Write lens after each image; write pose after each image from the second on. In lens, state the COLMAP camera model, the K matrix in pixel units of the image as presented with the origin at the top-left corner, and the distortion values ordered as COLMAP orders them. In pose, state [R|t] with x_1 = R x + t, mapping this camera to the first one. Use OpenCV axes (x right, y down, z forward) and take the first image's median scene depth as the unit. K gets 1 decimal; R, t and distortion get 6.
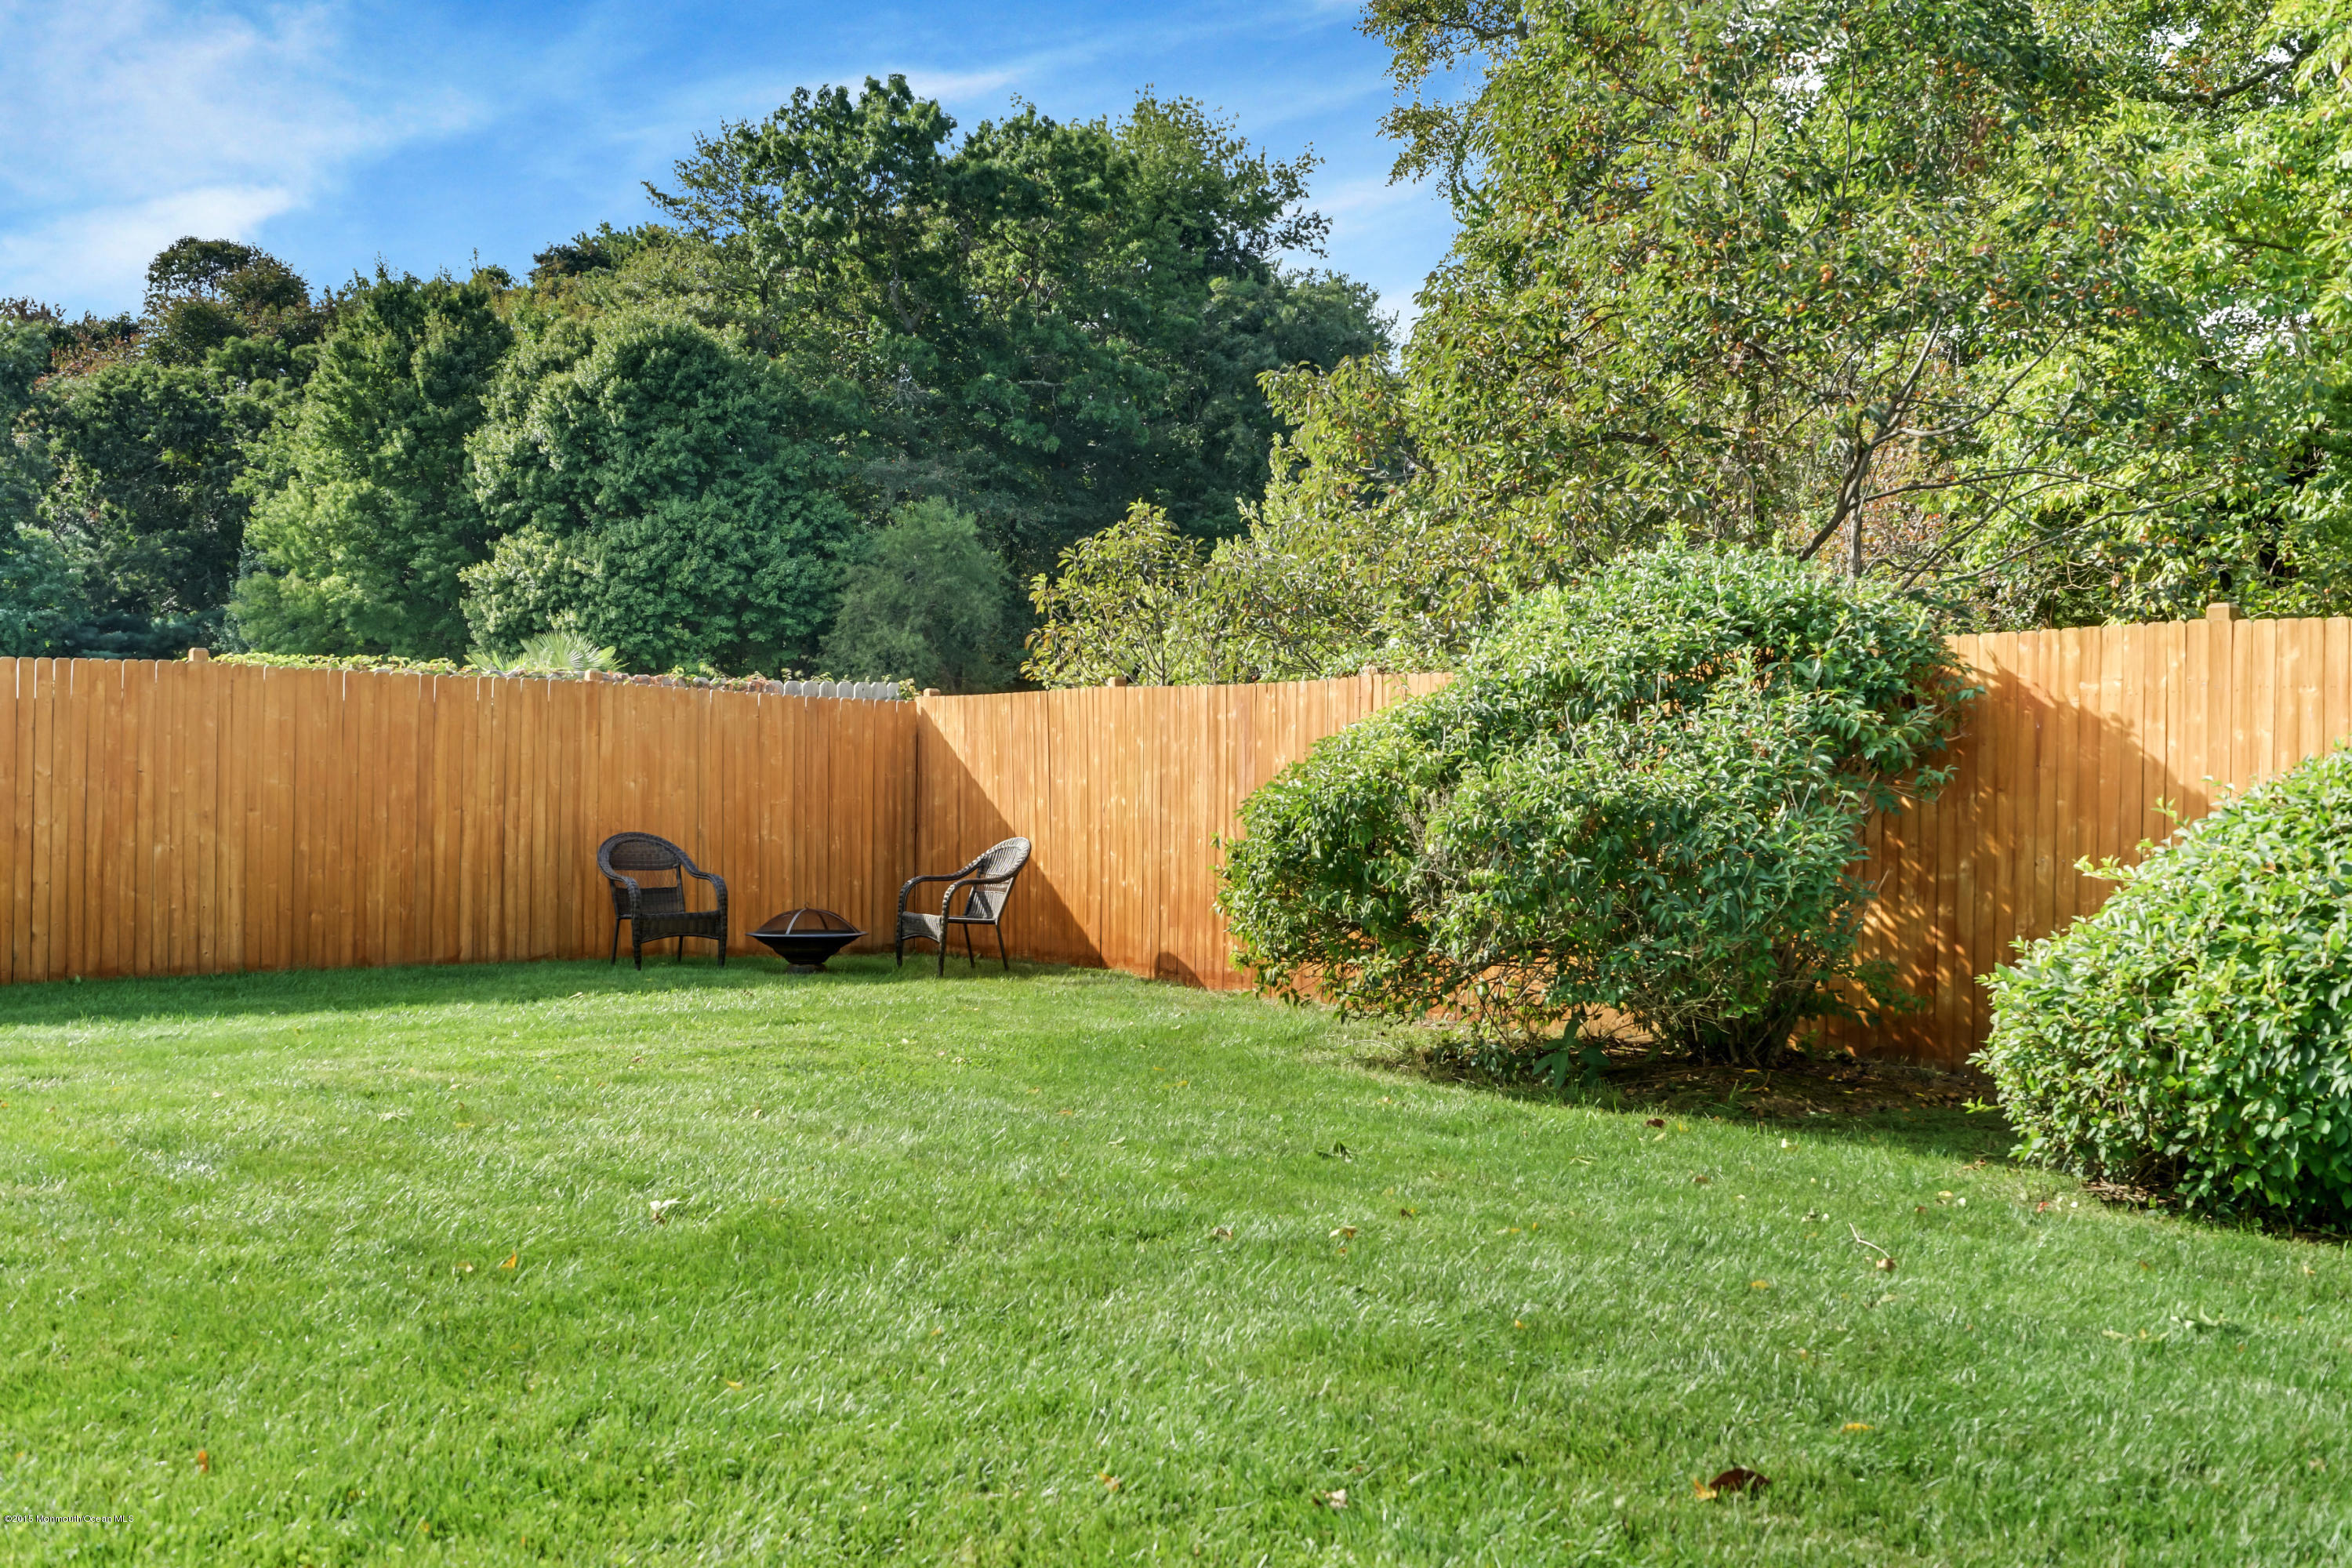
lens RADIAL K [[2382.0, 0, 1130.7], [0, 2382.0, 737.4], [0, 0, 1]] dist [0.036050, 0.000000]
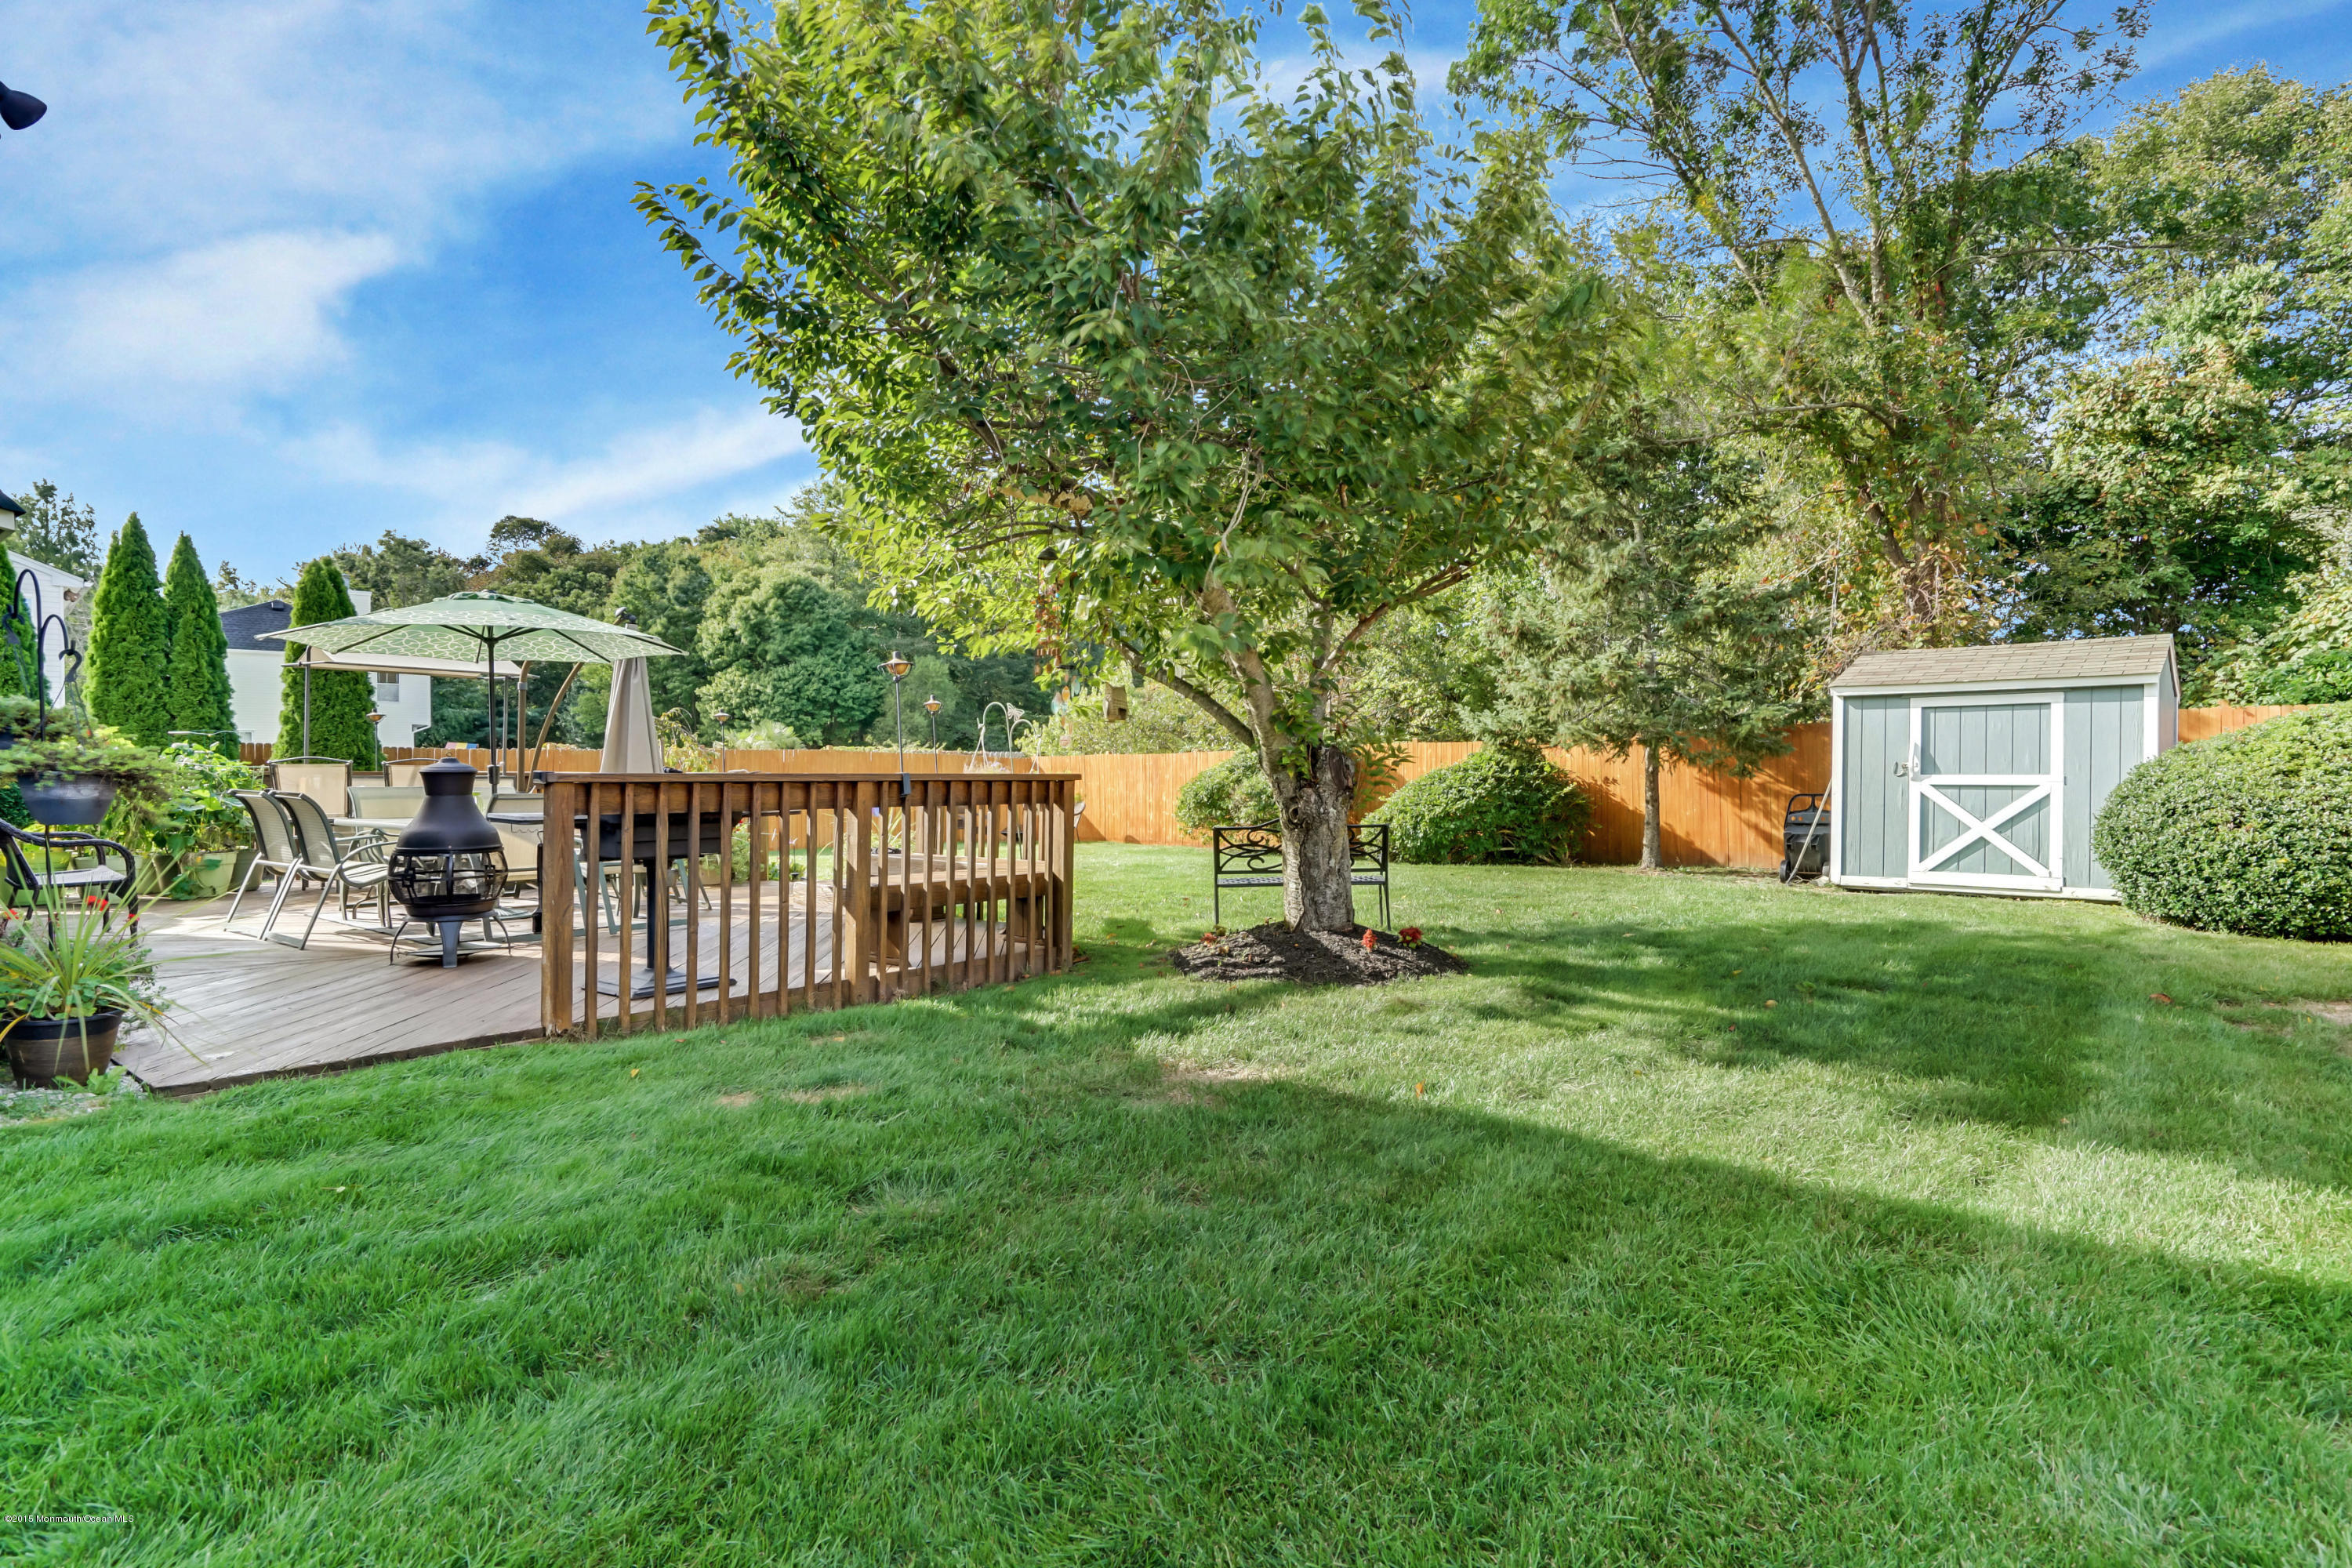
lens RADIAL K [[1219.3, 0, 1176.4], [0, 1219.3, 777.2], [0, 0, 1]] dist [0.002691, 0.000304]
pose [[0.985440, -0.013572, 0.169481, -0.043004], [0.011160, 0.999823, 0.015178, -0.003076], [-0.169657, -0.013066, 0.985417, -0.139700]]
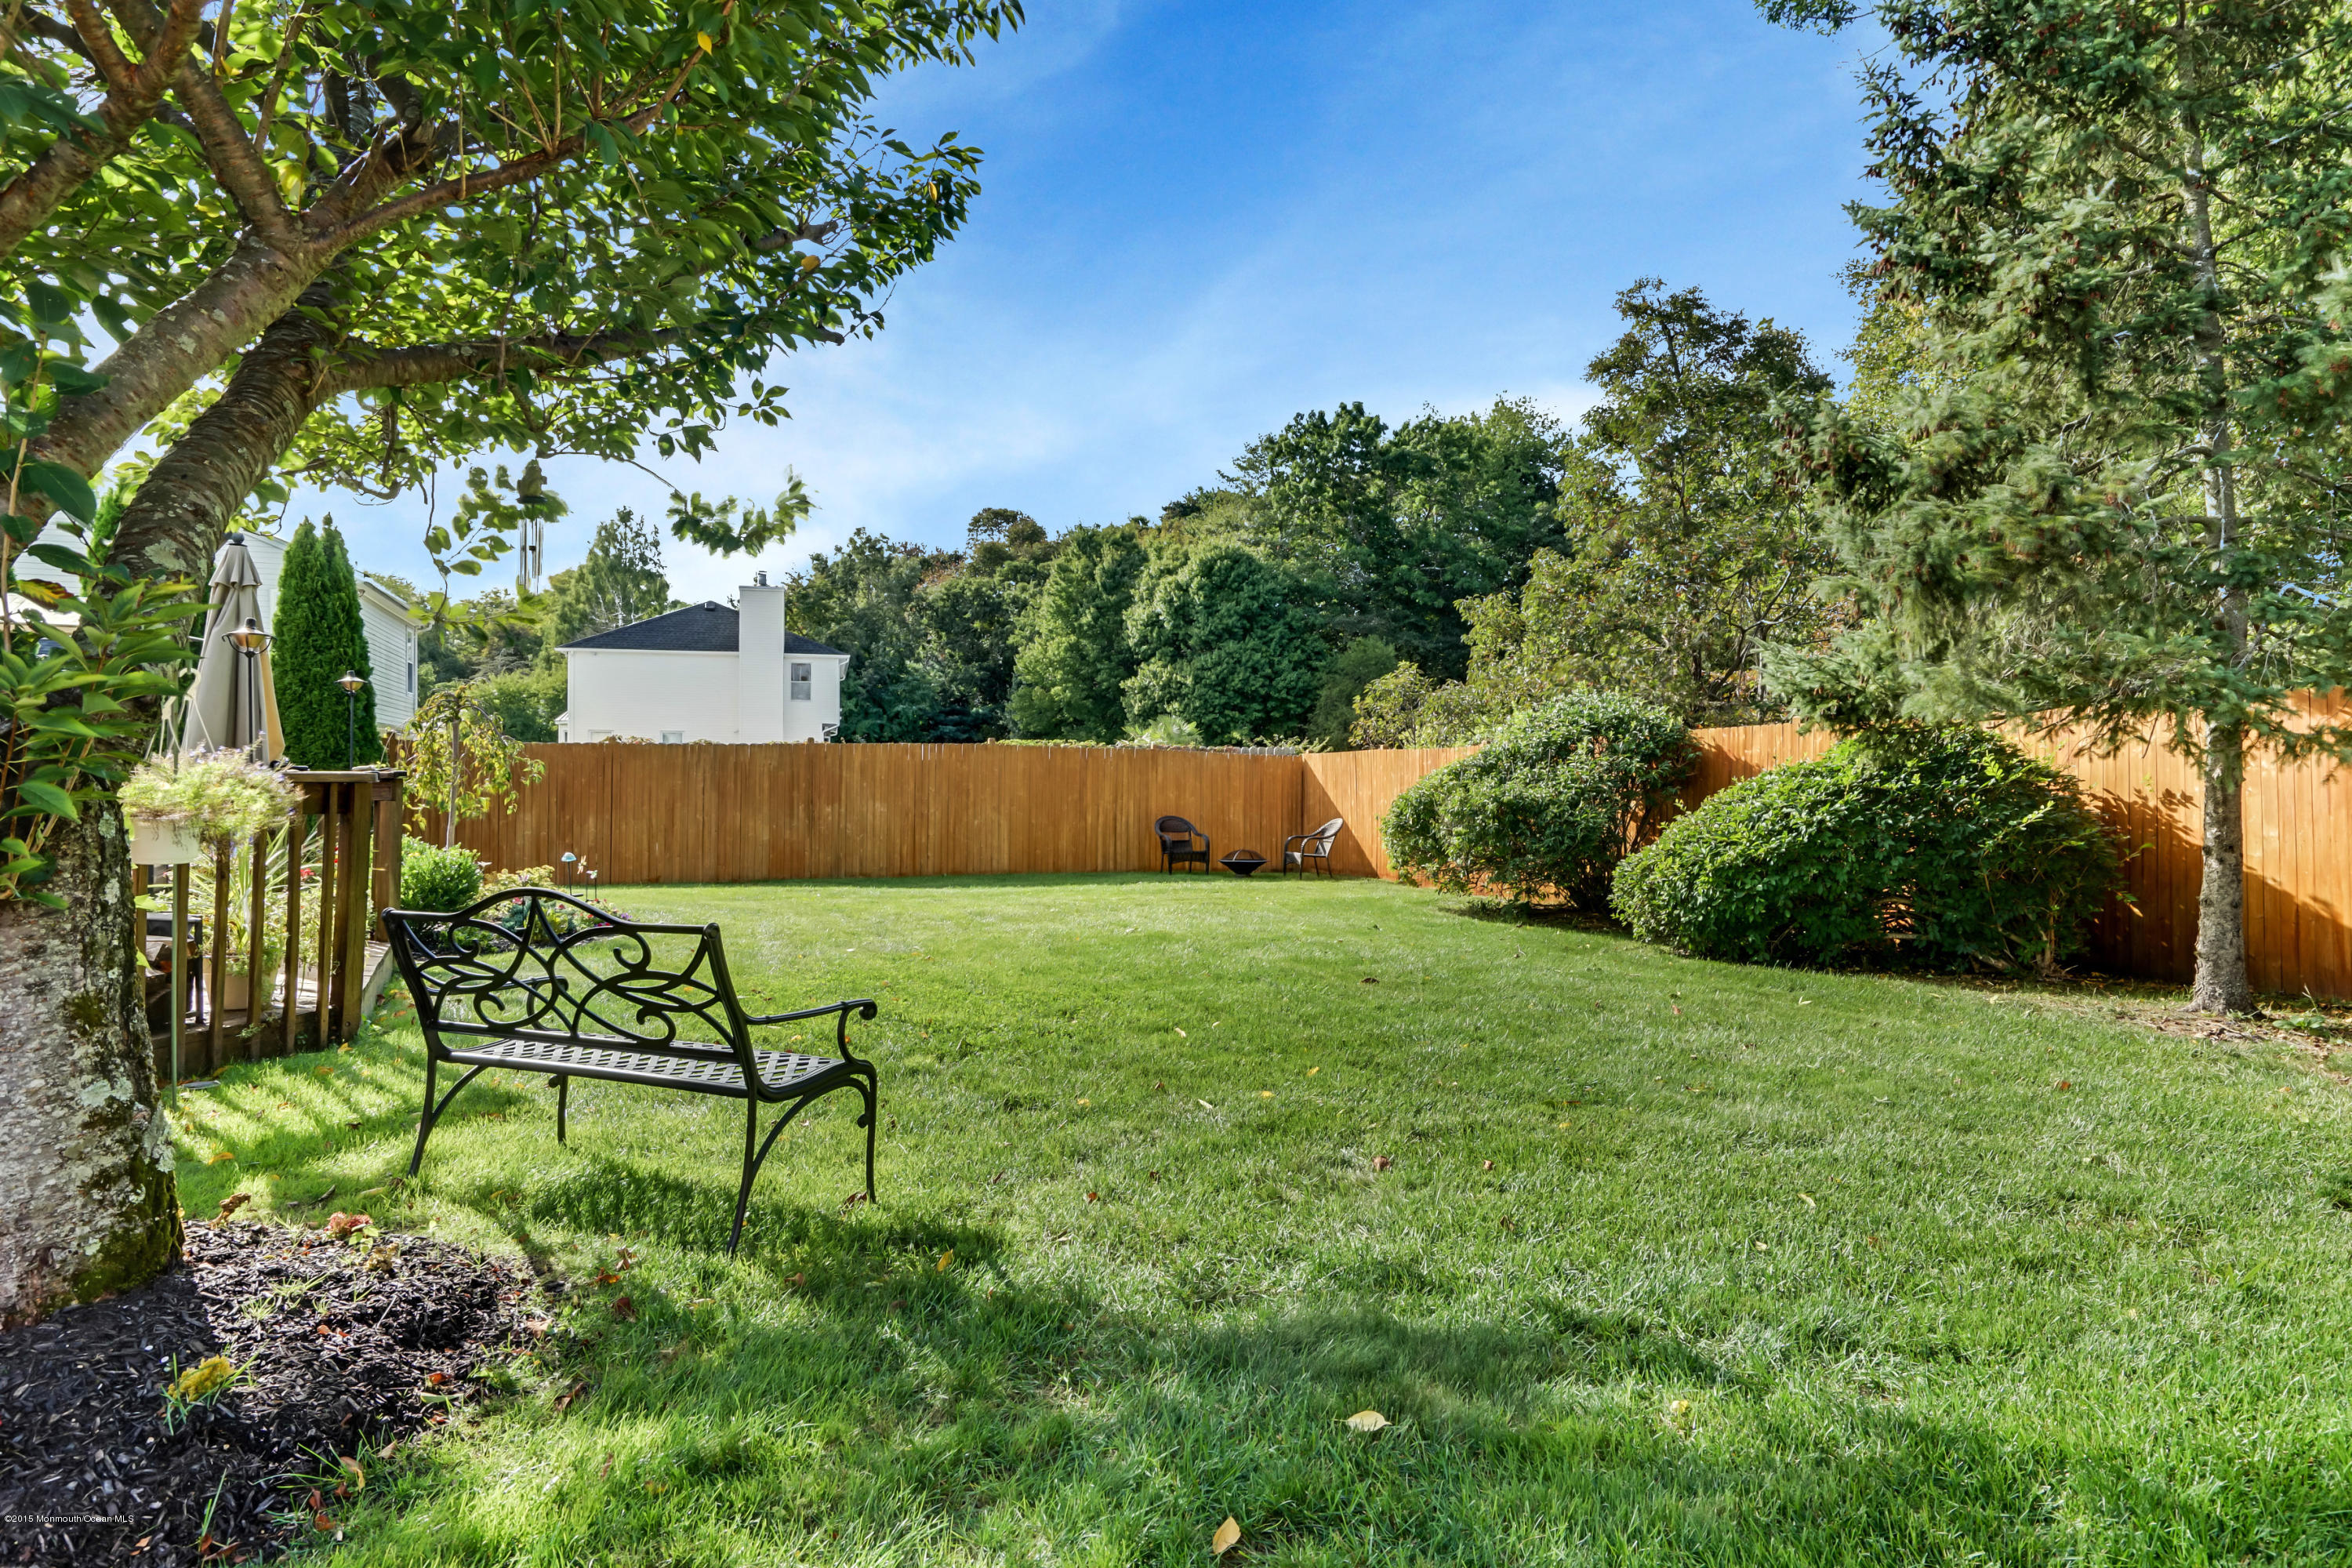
lens RADIAL K [[1389.1, 0, 1169.5], [0, 1389.1, 777.4], [0, 0, 1]] dist [-0.005487, -0.000465]
pose [[0.970080, -0.004417, -0.242745, 0.024383], [0.006217, 0.999959, 0.006651, -0.001147], [0.242706, -0.007961, 0.970067, -0.061205]]
